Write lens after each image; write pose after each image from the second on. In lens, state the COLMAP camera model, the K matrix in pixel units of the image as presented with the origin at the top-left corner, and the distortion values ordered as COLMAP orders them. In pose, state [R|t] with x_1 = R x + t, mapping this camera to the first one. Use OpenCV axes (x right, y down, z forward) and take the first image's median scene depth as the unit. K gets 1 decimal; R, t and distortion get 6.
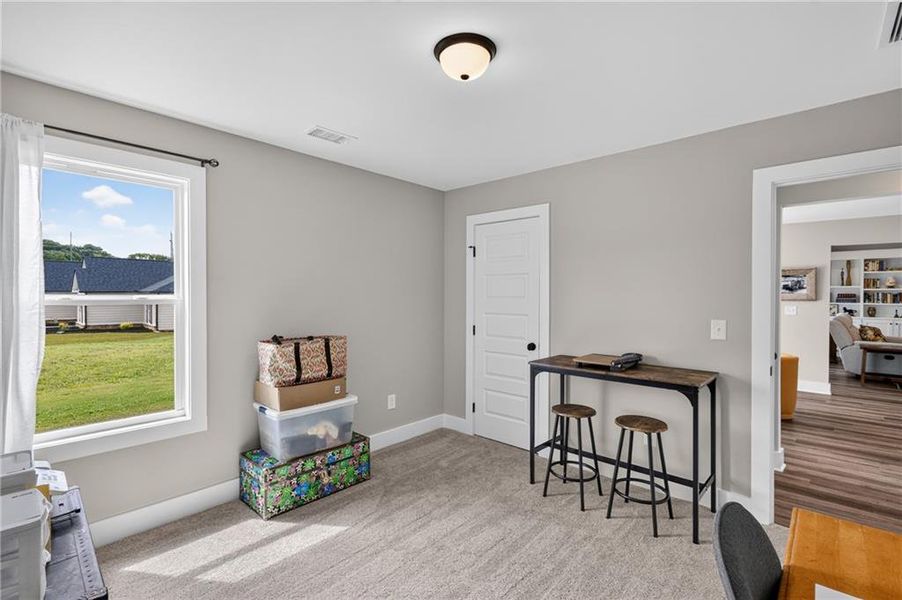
lens RADIAL K [[415.3, 0, 453.7], [0, 415.3, 295.1], [0, 0, 1]] dist [0.007970, -0.000507]
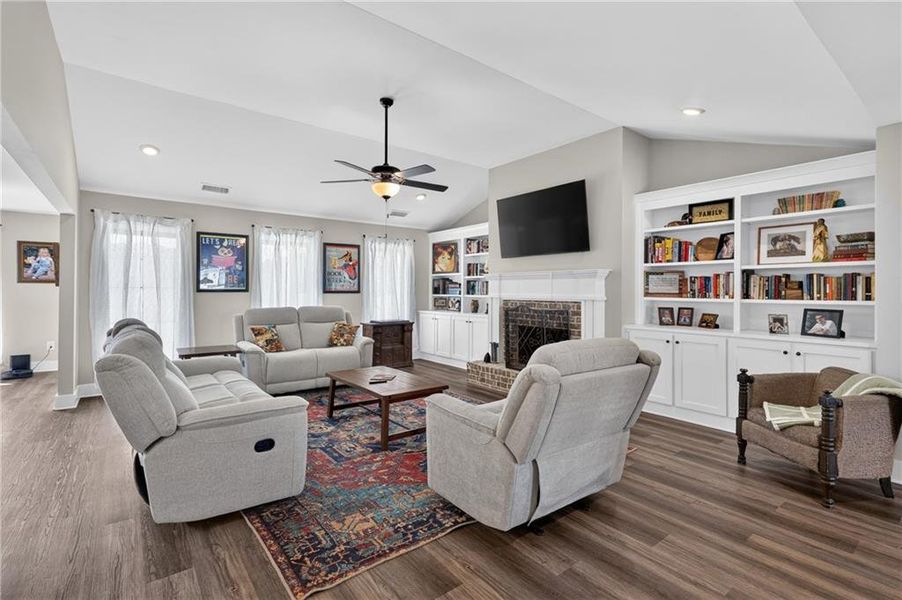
lens RADIAL K [[418.0, 0, 453.3], [0, 418.0, 288.6], [0, 0, 1]] dist [0.007852, 0.000175]
pose [[0.985628, 0.000973, -0.168926, 1.090331], [-0.002882, 0.999935, -0.011056, 0.015942], [0.168904, 0.011384, 0.985567, 0.233406]]
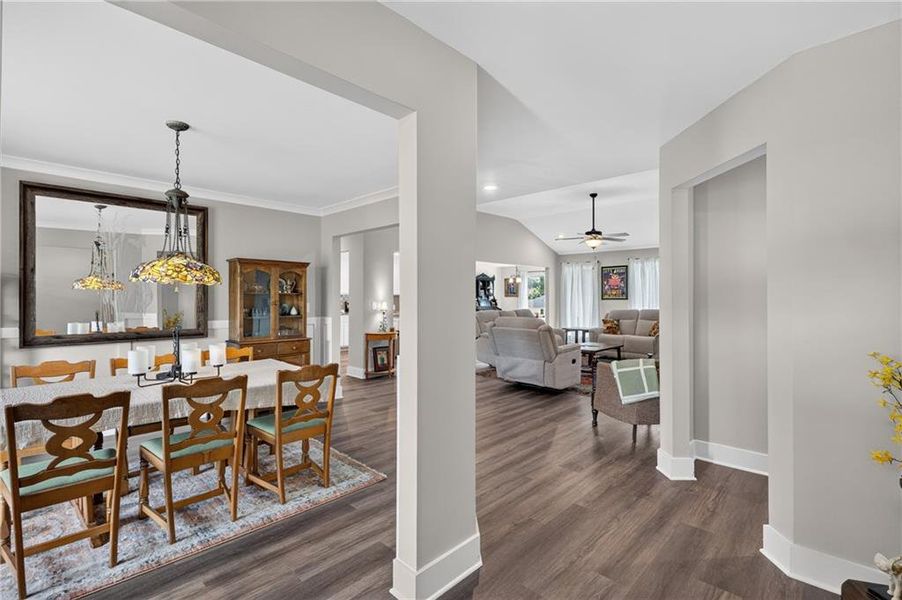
lens RADIAL K [[410.3, 0, 451.0], [0, 410.3, 300.0], [0, 0, 1]] dist [0.002496, 0.000099]
pose [[-0.028510, 0.001051, -0.999593, 1.722592], [-0.005589, 0.999984, 0.001211, 0.016798], [0.999578, 0.005622, -0.028503, 0.399175]]
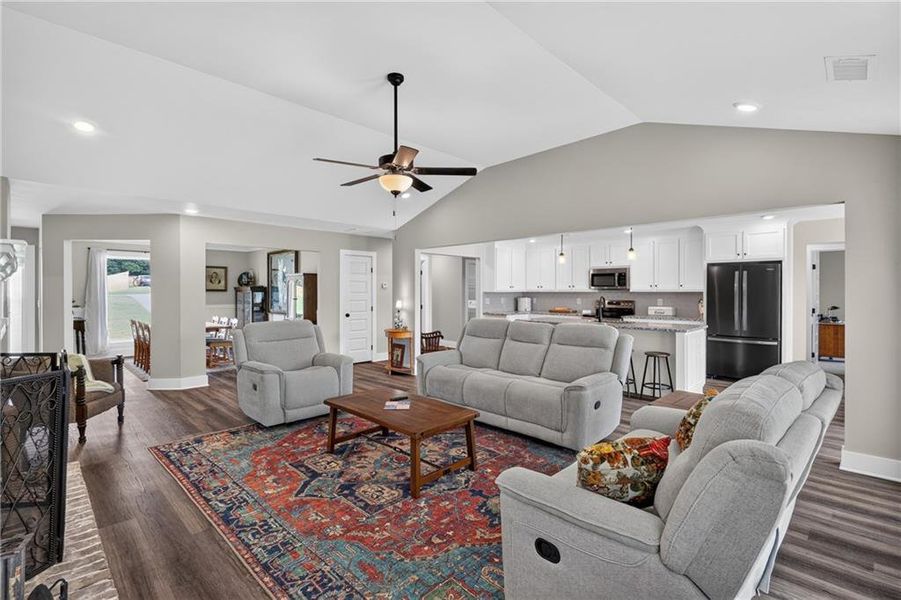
lens RADIAL K [[414.8, 0, 453.2], [0, 414.8, 295.1], [0, 0, 1]] dist [0.007970, -0.000507]
pose [[-0.999271, -0.003811, 0.037986, 0.887075], [-0.003247, 0.999884, 0.014899, 0.000906], [-0.038038, 0.014765, -0.999167, 0.996878]]
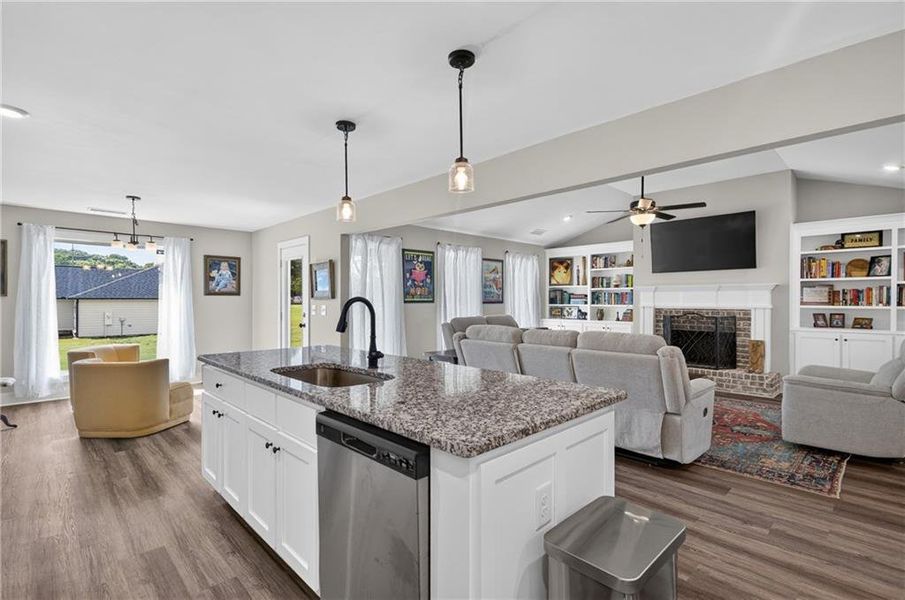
lens RADIAL K [[424.5, 0, 454.0], [0, 424.5, 303.6], [0, 0, 1]] dist [0.007153, -0.000265]
pose [[0.998435, -0.002210, -0.055874, 0.743008], [0.002255, 0.999997, 0.000738, 0.015537], [0.055873, -0.000863, 0.998438, 0.093956]]
